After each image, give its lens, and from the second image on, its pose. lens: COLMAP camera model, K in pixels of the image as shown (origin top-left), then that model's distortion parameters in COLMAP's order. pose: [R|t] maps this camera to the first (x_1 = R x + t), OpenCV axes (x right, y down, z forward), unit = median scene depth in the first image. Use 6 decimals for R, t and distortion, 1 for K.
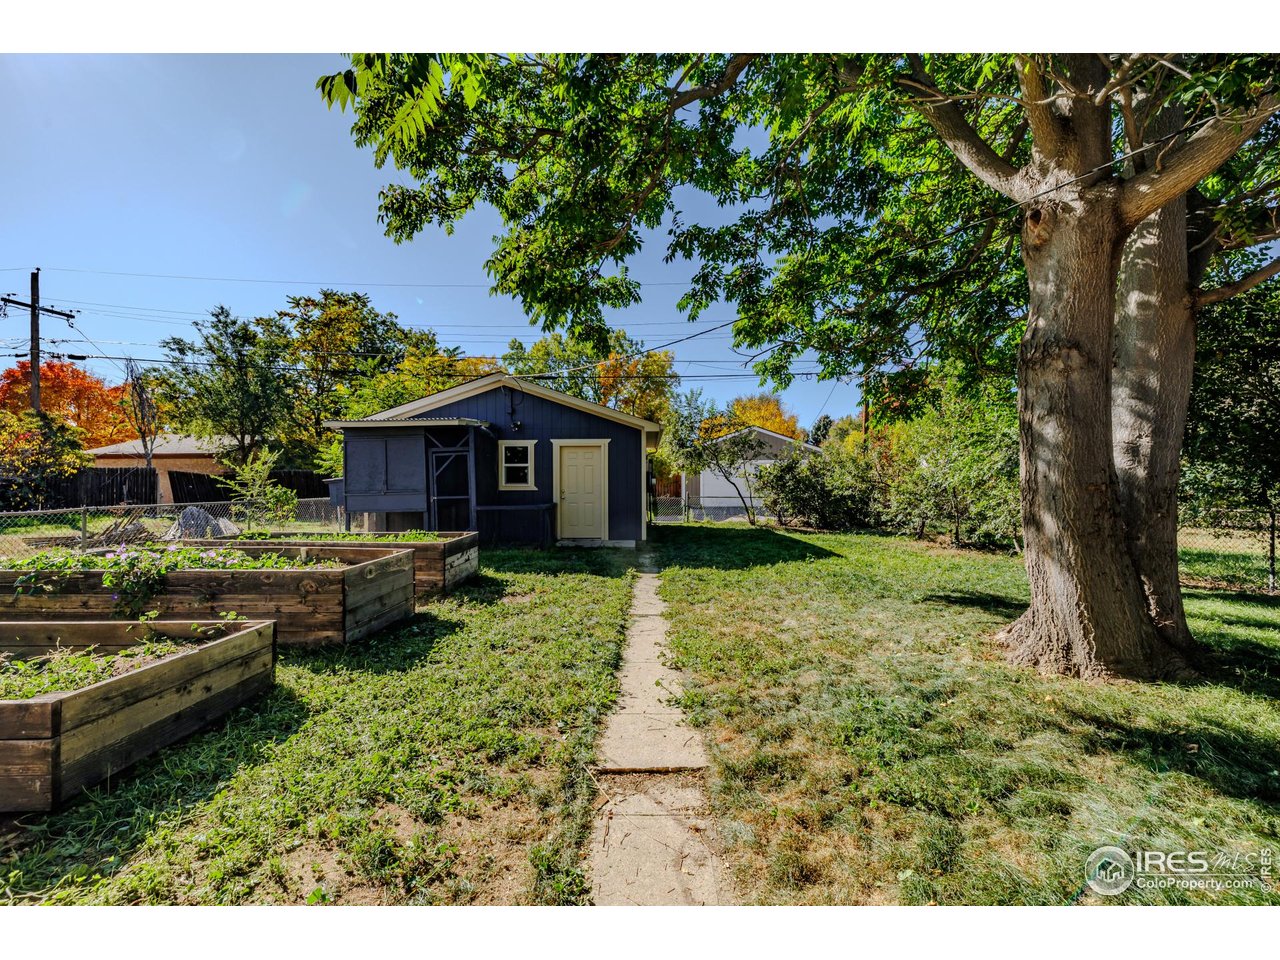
lens RADIAL K [[538.3, 0, 640.0], [0, 538.3, 480.0], [0, 0, 1]] dist [0.001551, -0.000230]
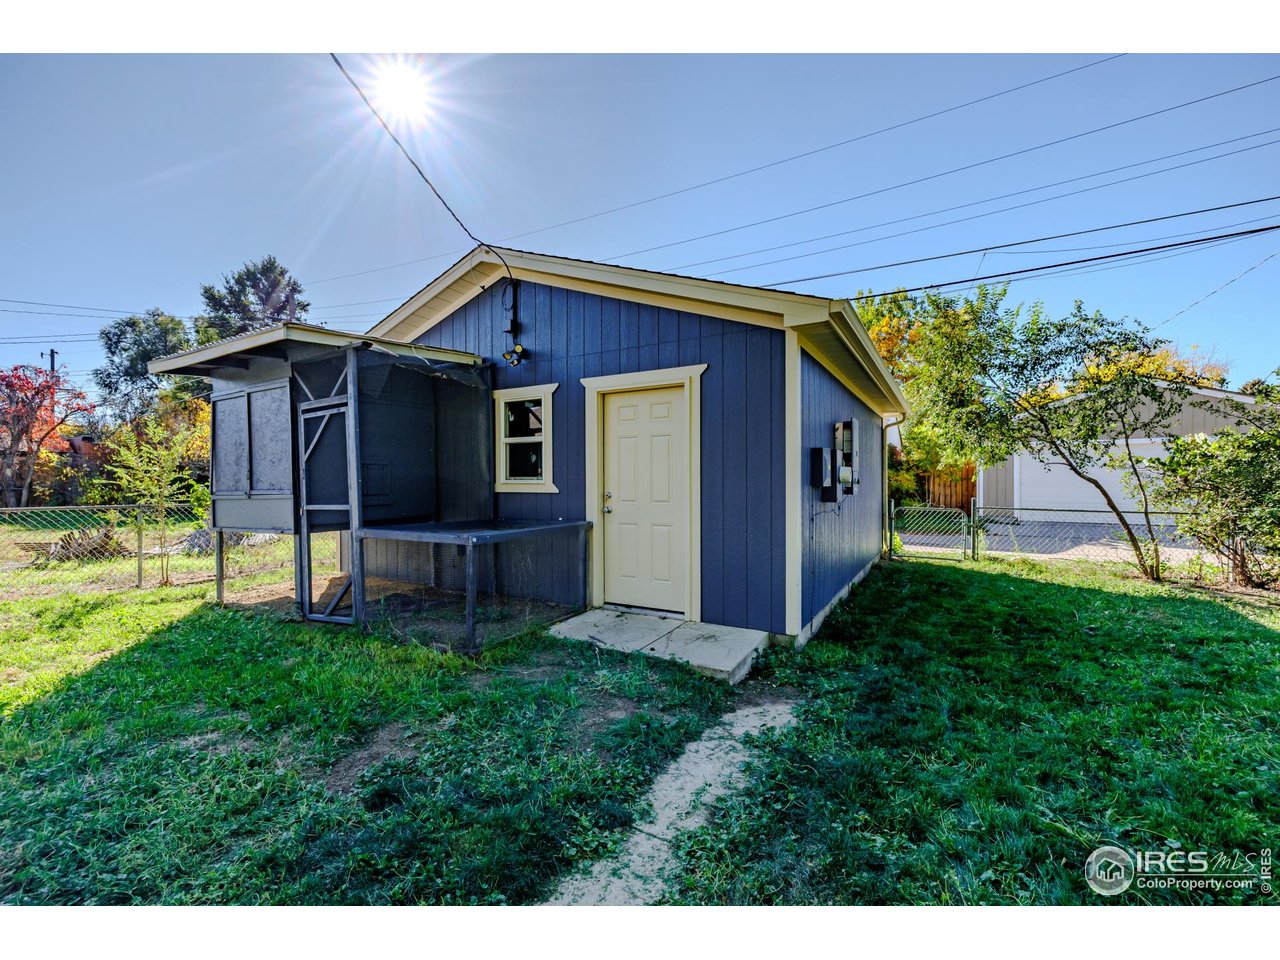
lens RADIAL K [[538.3, 0, 640.0], [0, 538.3, 480.0], [0, 0, 1]] dist [0.001551, -0.000230]
pose [[0.870694, -0.001614, -0.491823, 0.096369], [0.000321, 0.999996, -0.002713, 0.009898], [0.491826, 0.002204, 0.870691, 0.628325]]
